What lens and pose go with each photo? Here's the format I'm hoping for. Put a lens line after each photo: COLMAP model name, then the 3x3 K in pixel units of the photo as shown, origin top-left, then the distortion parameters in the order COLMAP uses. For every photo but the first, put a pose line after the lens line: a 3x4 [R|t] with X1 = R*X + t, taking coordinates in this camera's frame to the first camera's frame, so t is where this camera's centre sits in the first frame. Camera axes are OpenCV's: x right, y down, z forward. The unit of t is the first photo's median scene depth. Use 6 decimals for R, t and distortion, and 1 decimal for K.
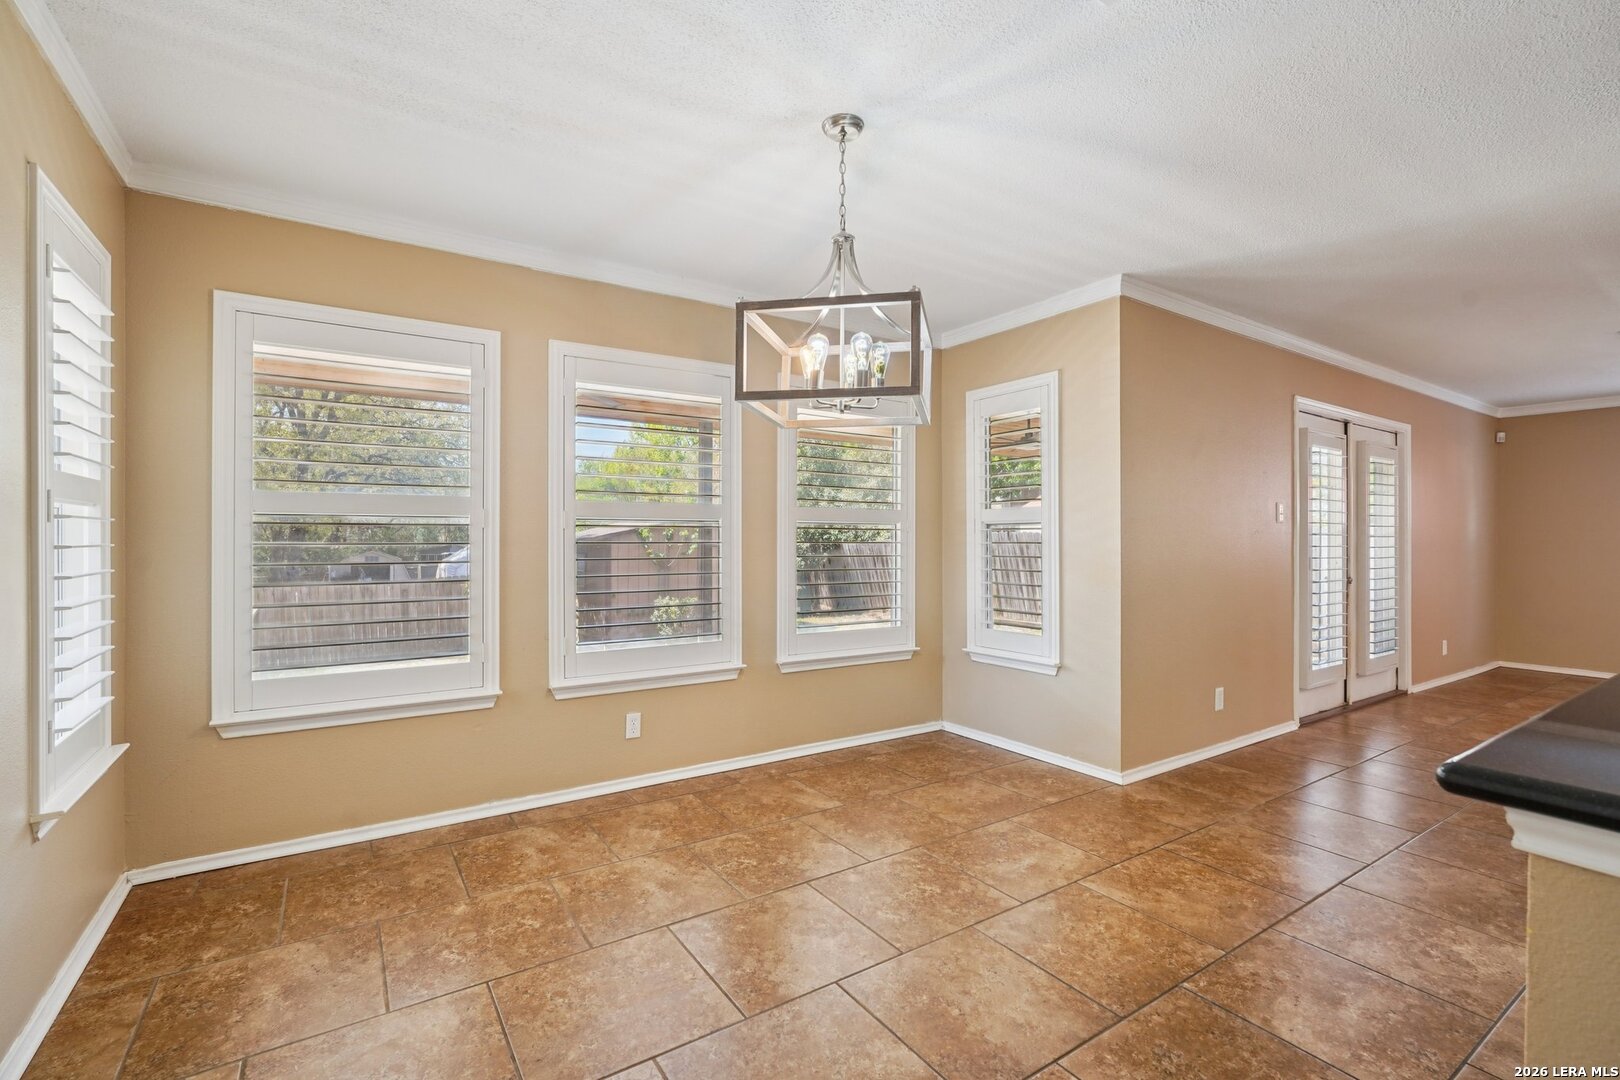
lens RADIAL K [[713.7, 0, 803.1], [0, 713.7, 543.8], [0, 0, 1]] dist [0.001333, 0.000725]
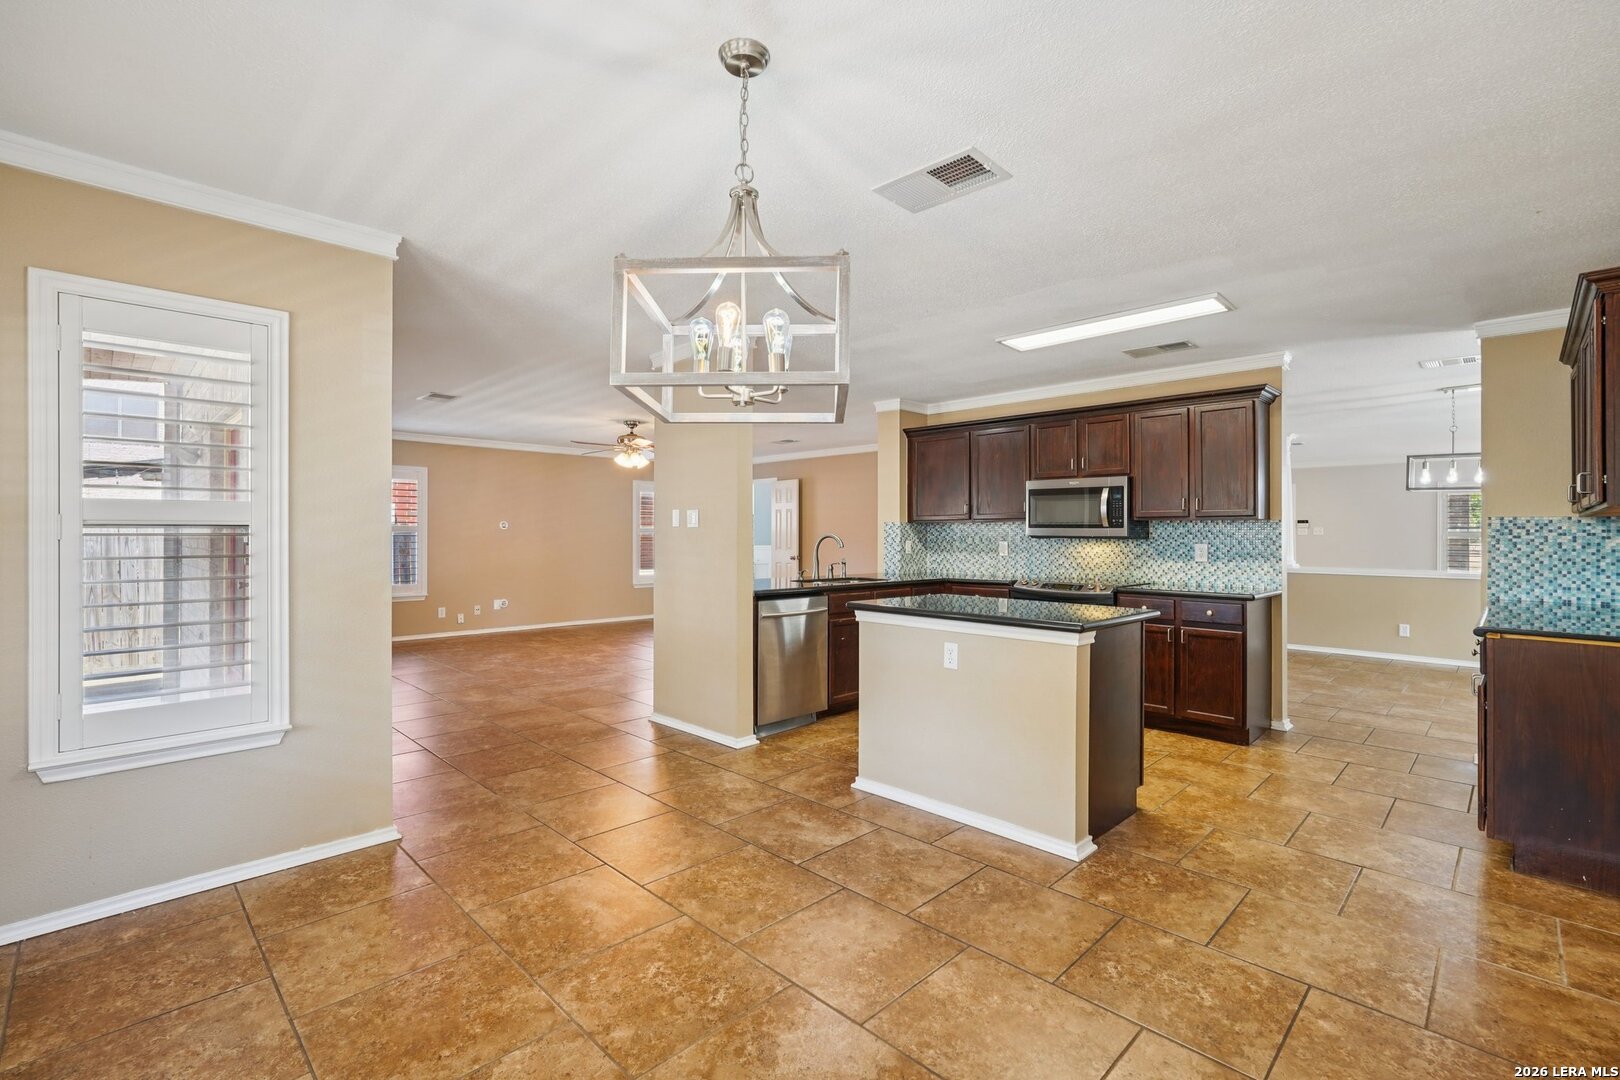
lens RADIAL K [[713.7, 0, 816.3], [0, 713.7, 531.0], [0, 0, 1]] dist [0.001333, 0.000725]
pose [[-0.197018, 0.003427, 0.980394, -0.576379], [0.000316, 0.999994, -0.003432, -0.028701], [-0.980400, -0.000366, -0.197018, 0.813091]]
